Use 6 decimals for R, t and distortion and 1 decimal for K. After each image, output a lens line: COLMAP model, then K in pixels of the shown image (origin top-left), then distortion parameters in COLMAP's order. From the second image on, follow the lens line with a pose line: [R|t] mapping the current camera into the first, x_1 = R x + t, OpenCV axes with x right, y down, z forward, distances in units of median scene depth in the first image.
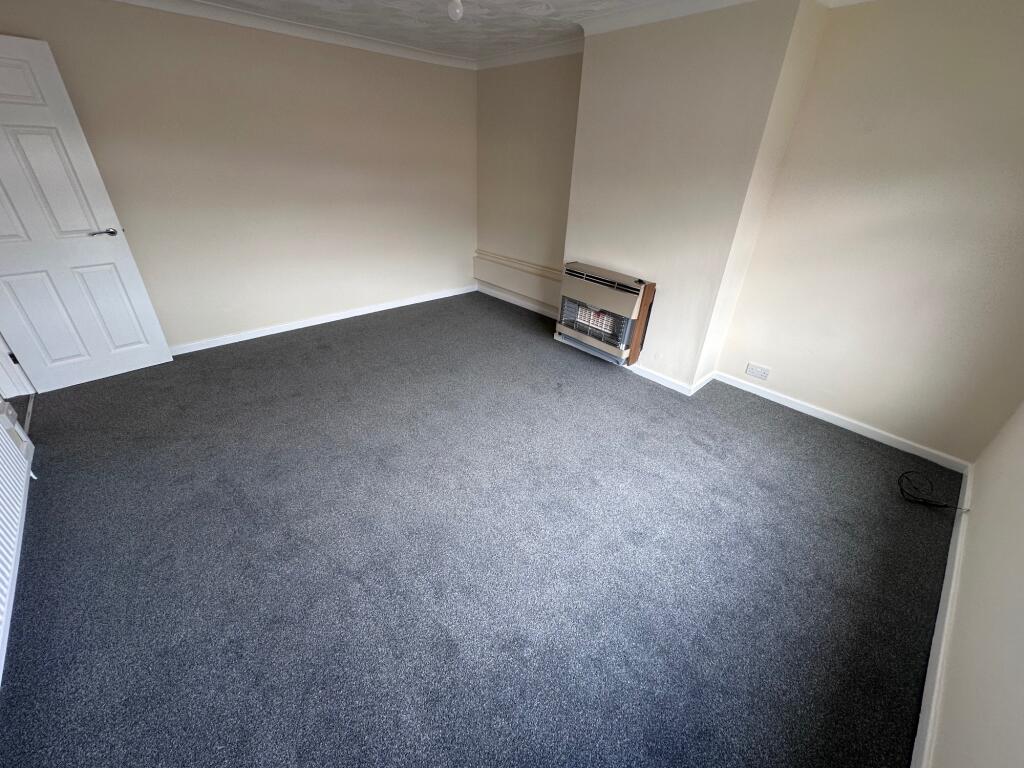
lens RADIAL K [[408.9, 0, 512.0], [0, 408.9, 384.0], [0, 0, 1]] dist [-0.002010, -0.000287]
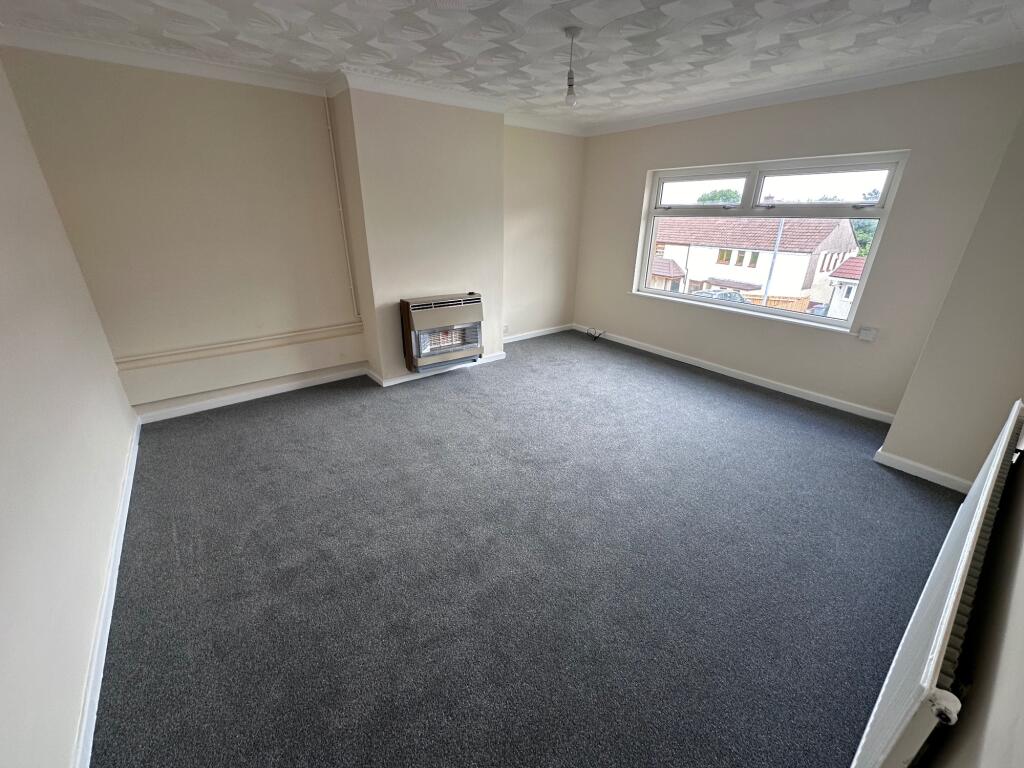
lens RADIAL K [[408.9, 0, 512.0], [0, 408.9, 384.0], [0, 0, 1]] dist [-0.002010, -0.000287]
pose [[0.079094, -0.416190, 0.905831, -0.909428], [0.480331, 0.812148, 0.331206, -0.360485], [-0.873513, 0.408903, 0.264146, 0.619049]]
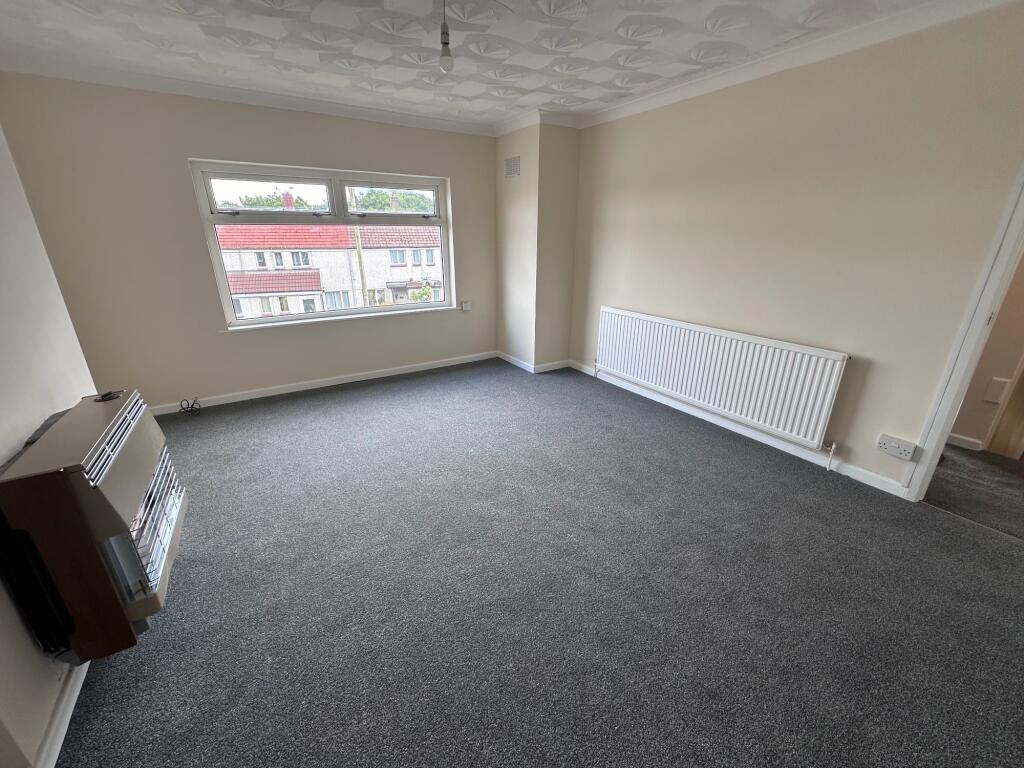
lens RADIAL K [[402.5, 0, 512.0], [0, 402.5, 384.0], [0, 0, 1]] dist [-0.000235, -0.000051]
pose [[-0.983077, -0.093925, 0.157282, -0.281061], [0.059164, 0.649771, 0.757824, -0.593304], [-0.173376, 0.754305, -0.633218, 1.149437]]
